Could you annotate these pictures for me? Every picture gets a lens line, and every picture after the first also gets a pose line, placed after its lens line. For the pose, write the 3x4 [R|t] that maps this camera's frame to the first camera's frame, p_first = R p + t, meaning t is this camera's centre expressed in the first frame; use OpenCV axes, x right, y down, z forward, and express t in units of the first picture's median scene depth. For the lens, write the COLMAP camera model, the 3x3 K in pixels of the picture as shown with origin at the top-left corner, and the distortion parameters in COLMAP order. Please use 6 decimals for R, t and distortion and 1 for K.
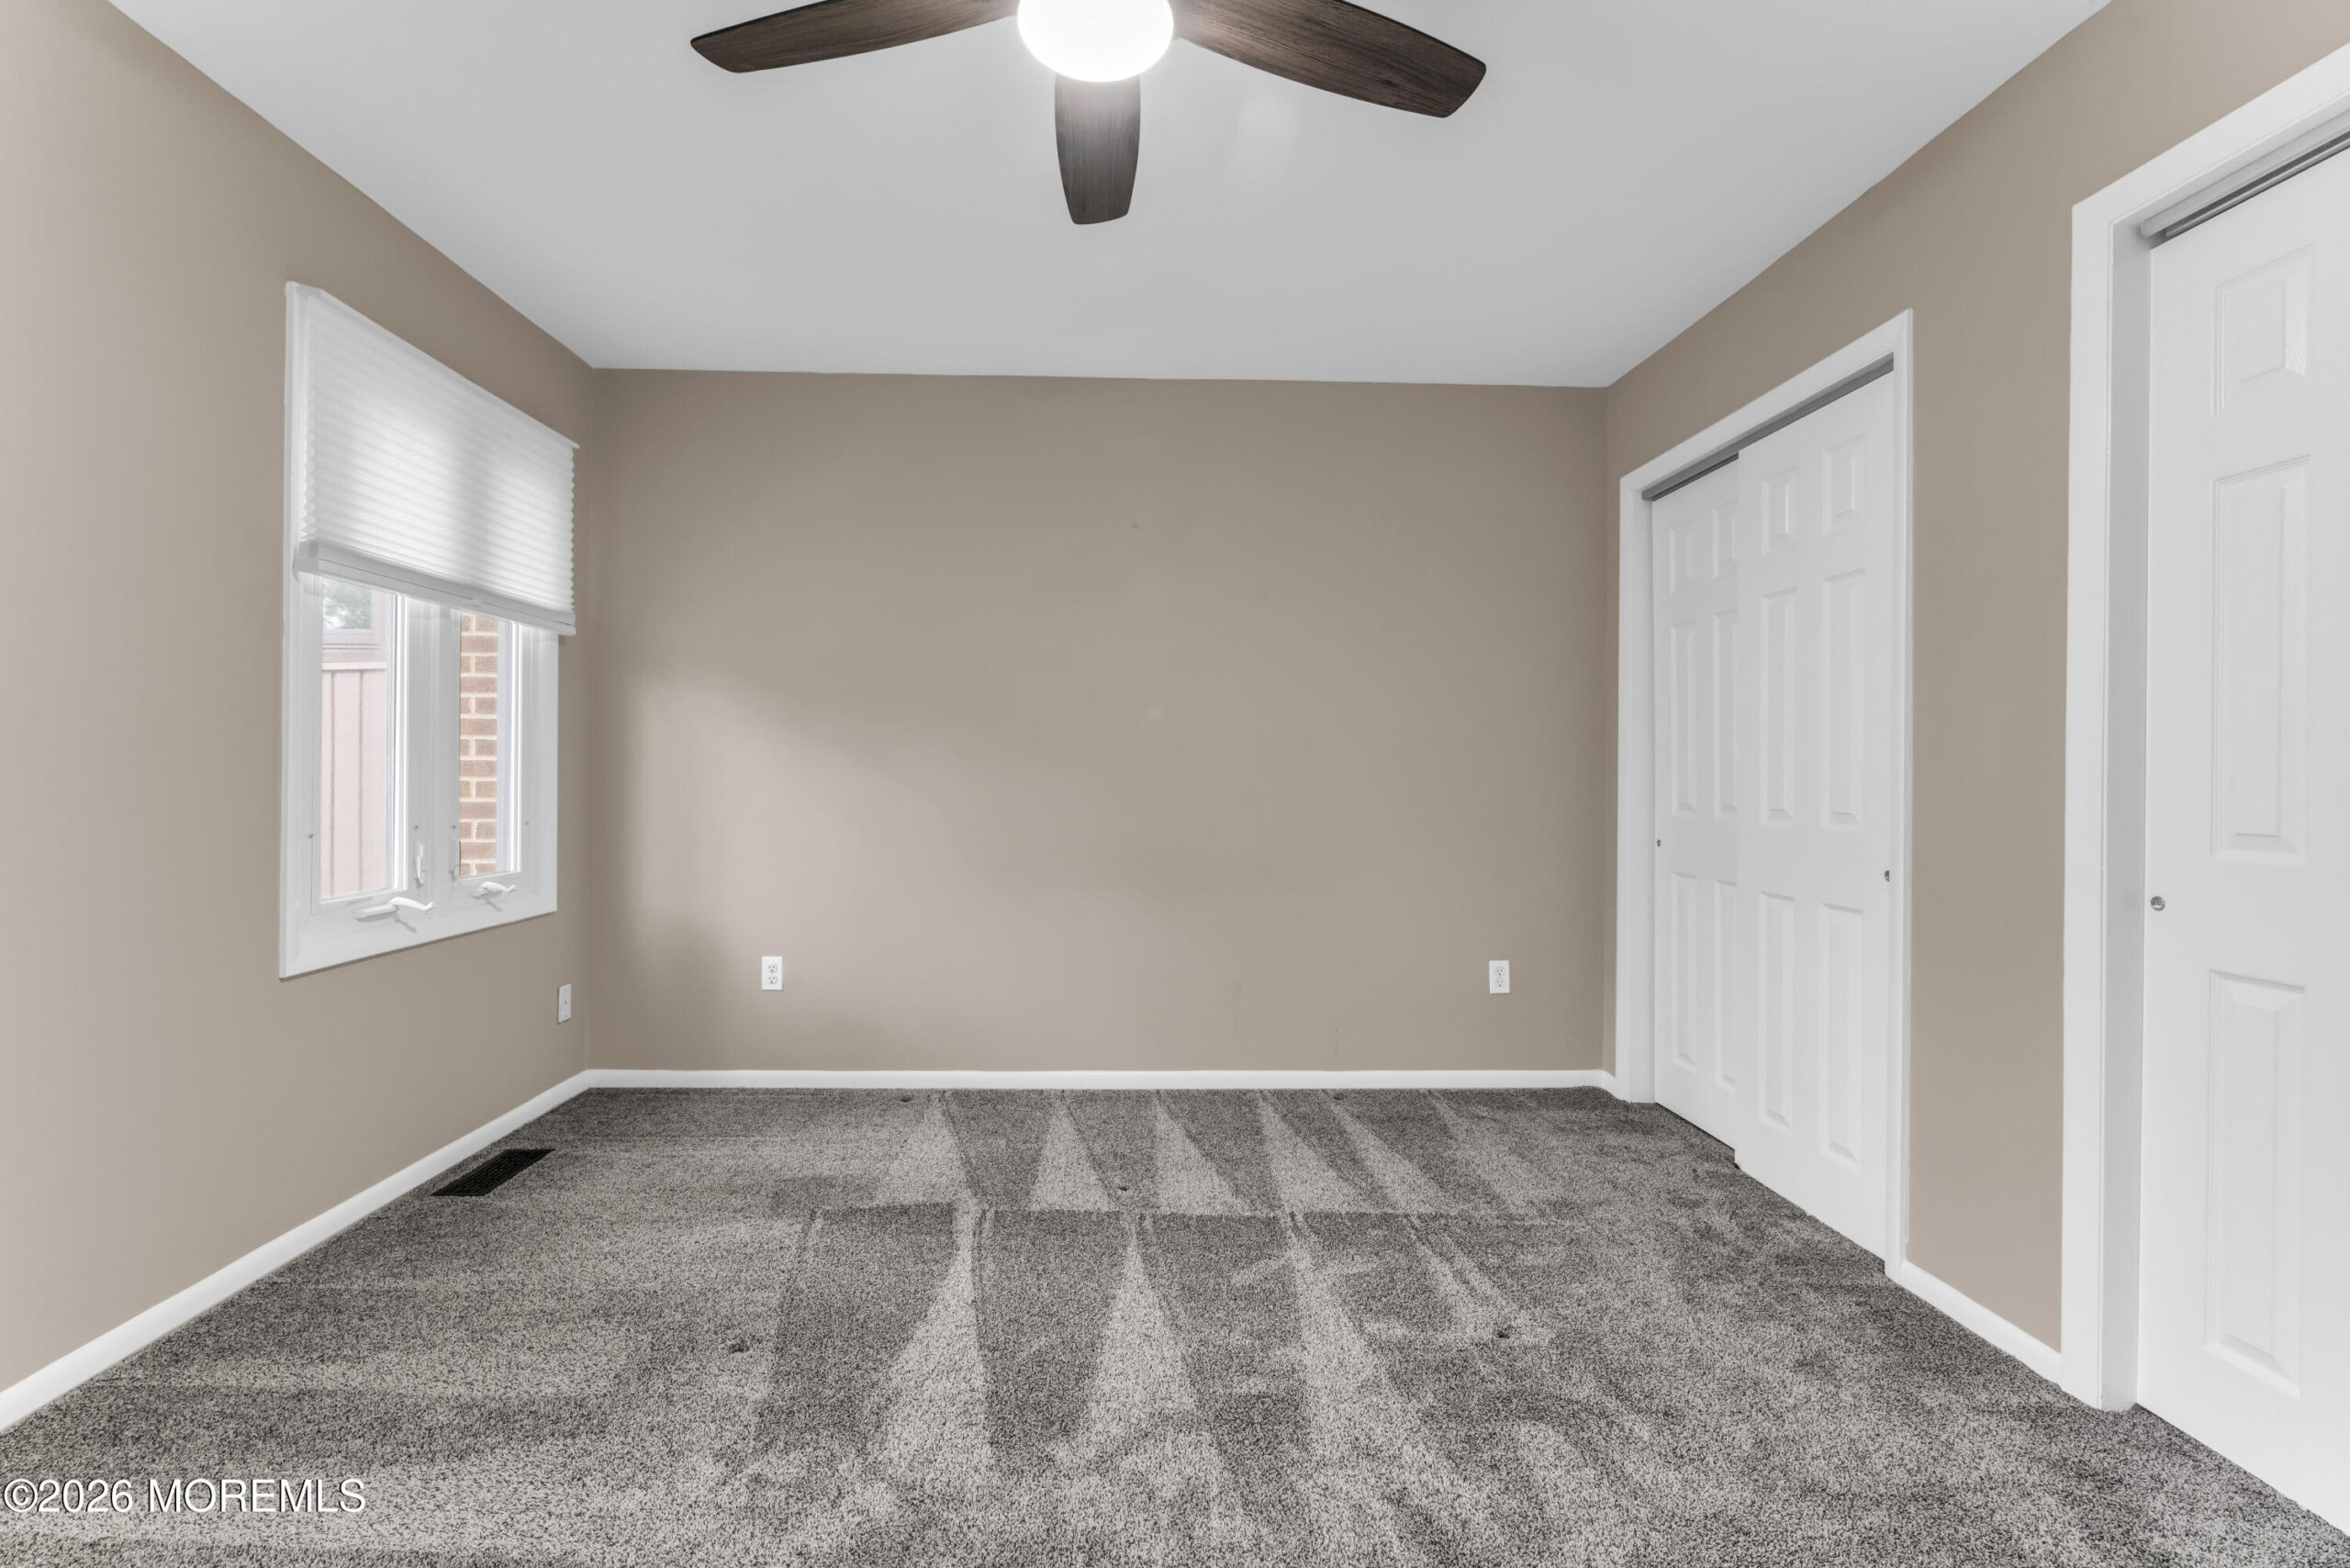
lens RADIAL K [[1074.8, 0, 1104.6], [0, 1074.8, 783.9], [0, 0, 1]] dist [-0.000533, 0.000408]
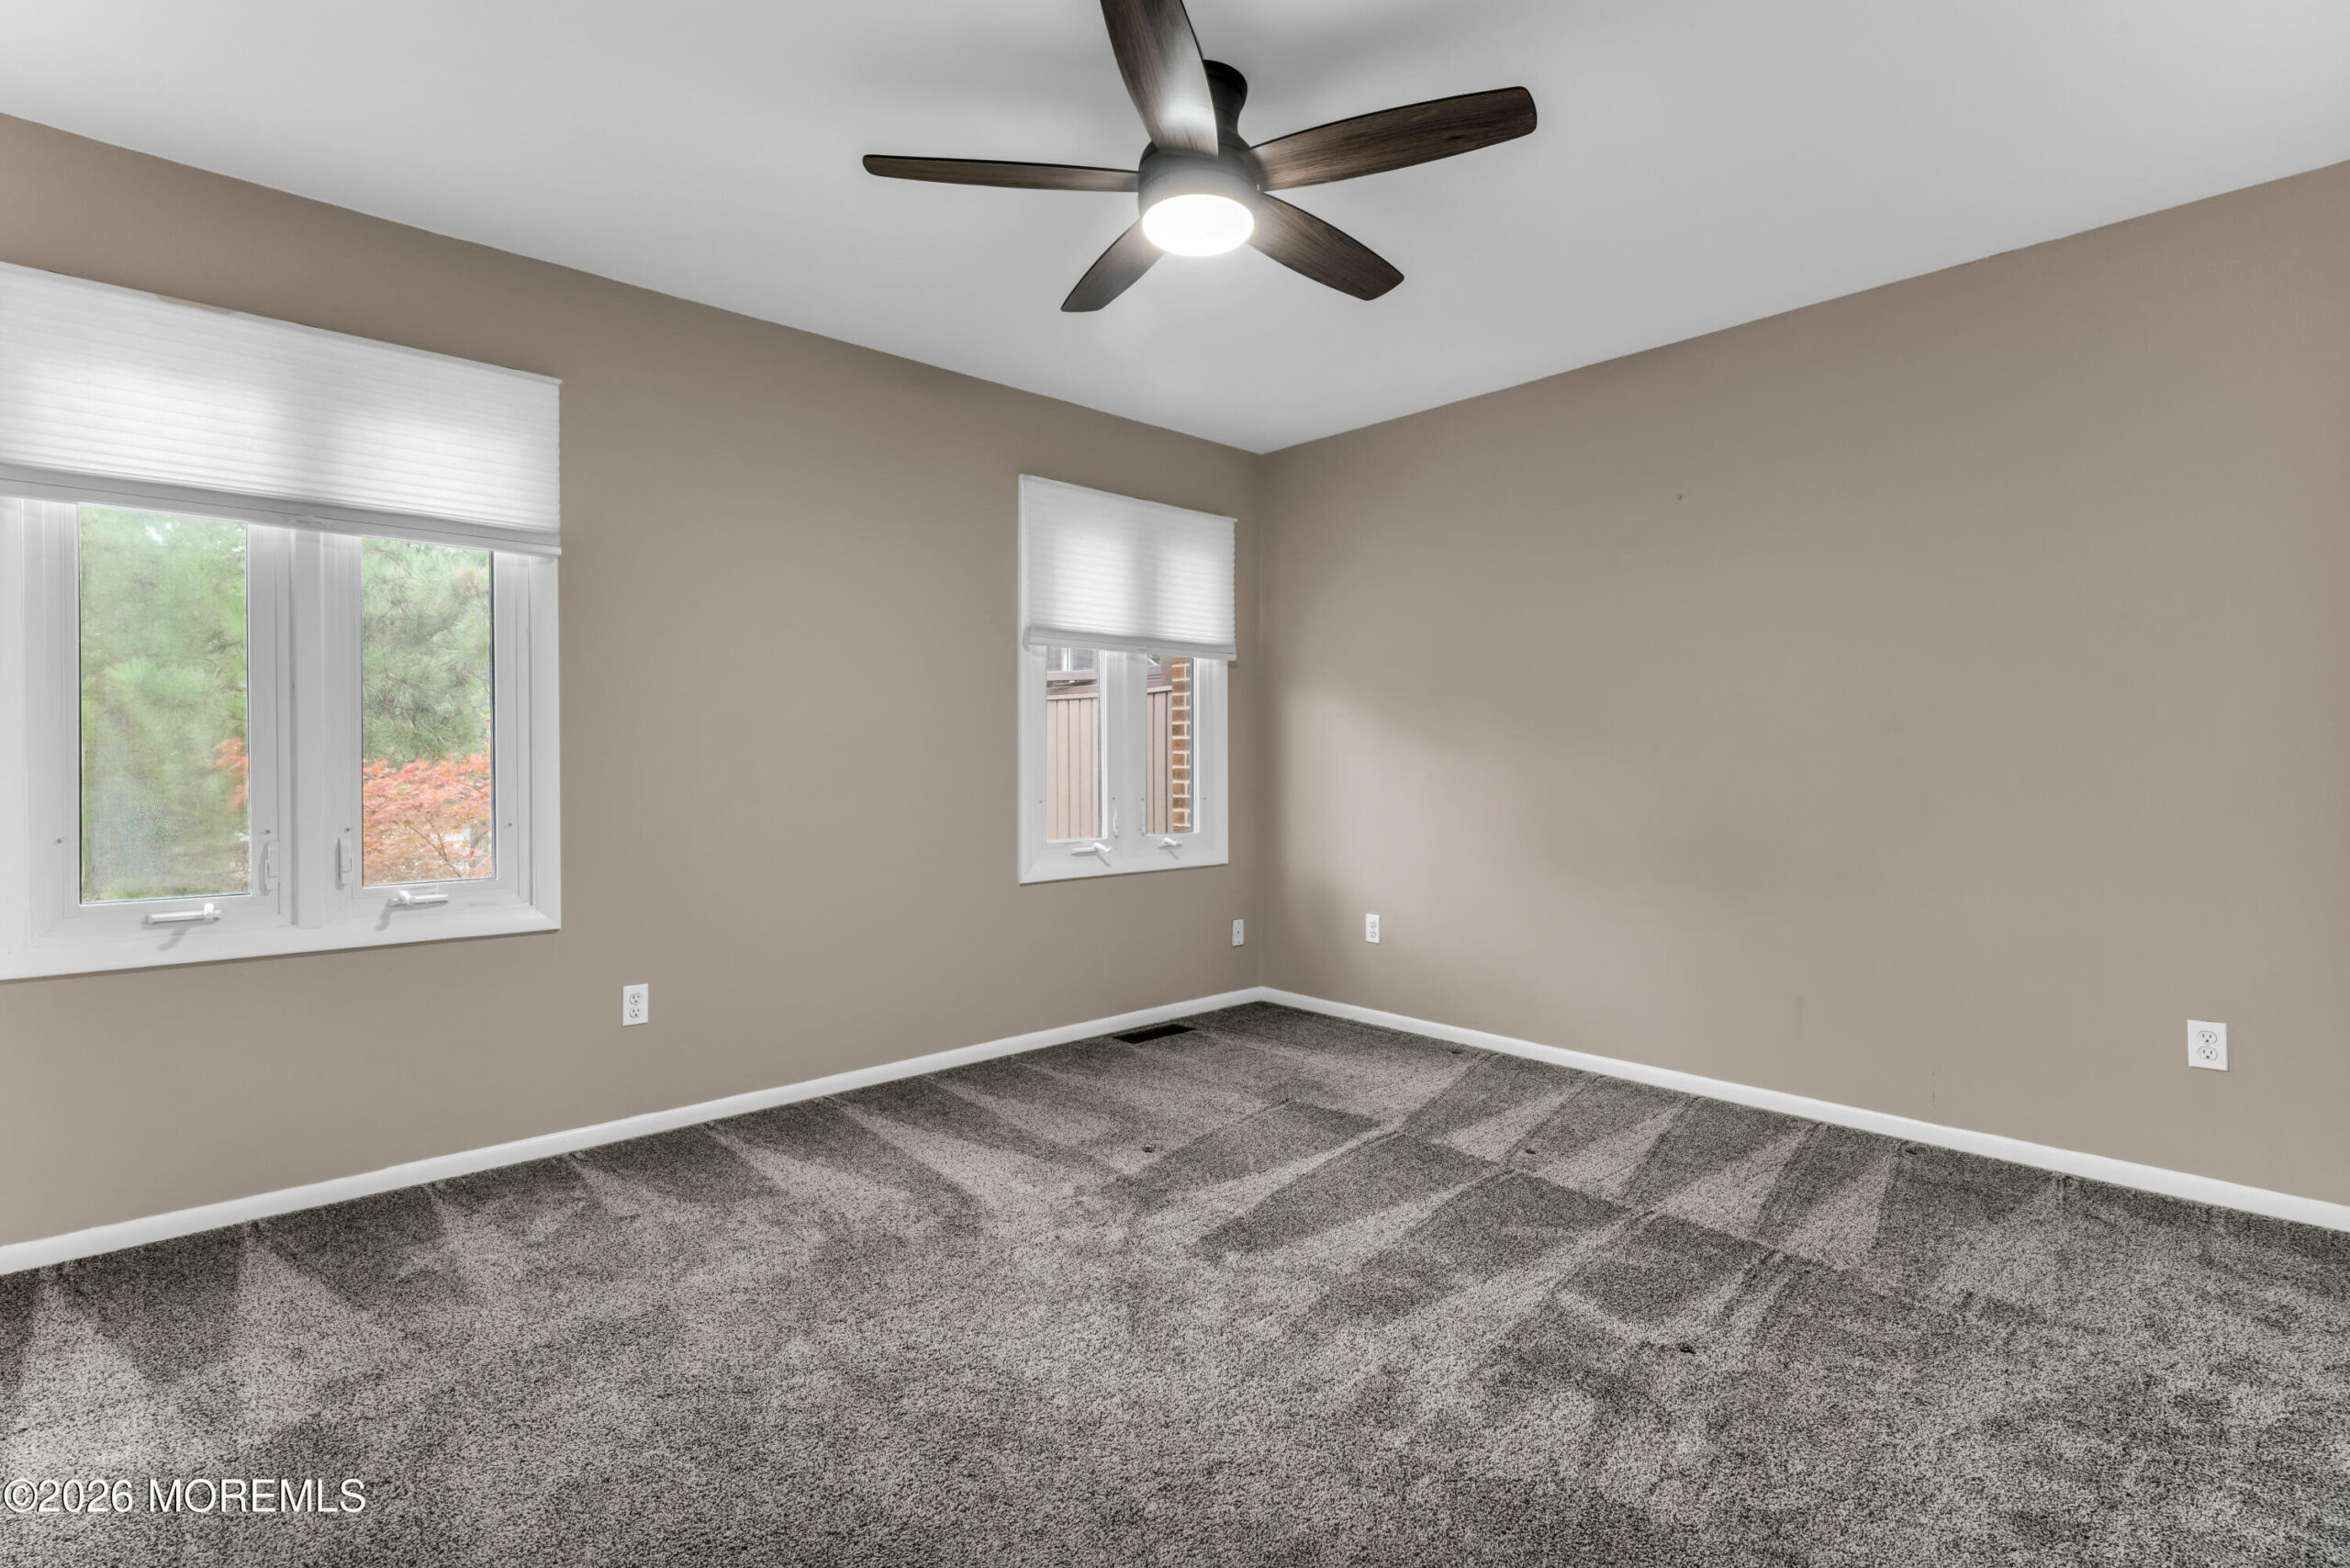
lens RADIAL K [[1074.8, 0, 1104.6], [0, 1074.8, 783.9], [0, 0, 1]] dist [-0.000533, 0.000408]
pose [[0.646744, 0.009181, -0.762652, 0.593499], [-0.000393, 0.999931, 0.011704, 0.001354], [0.762707, -0.007270, 0.646703, -0.003579]]
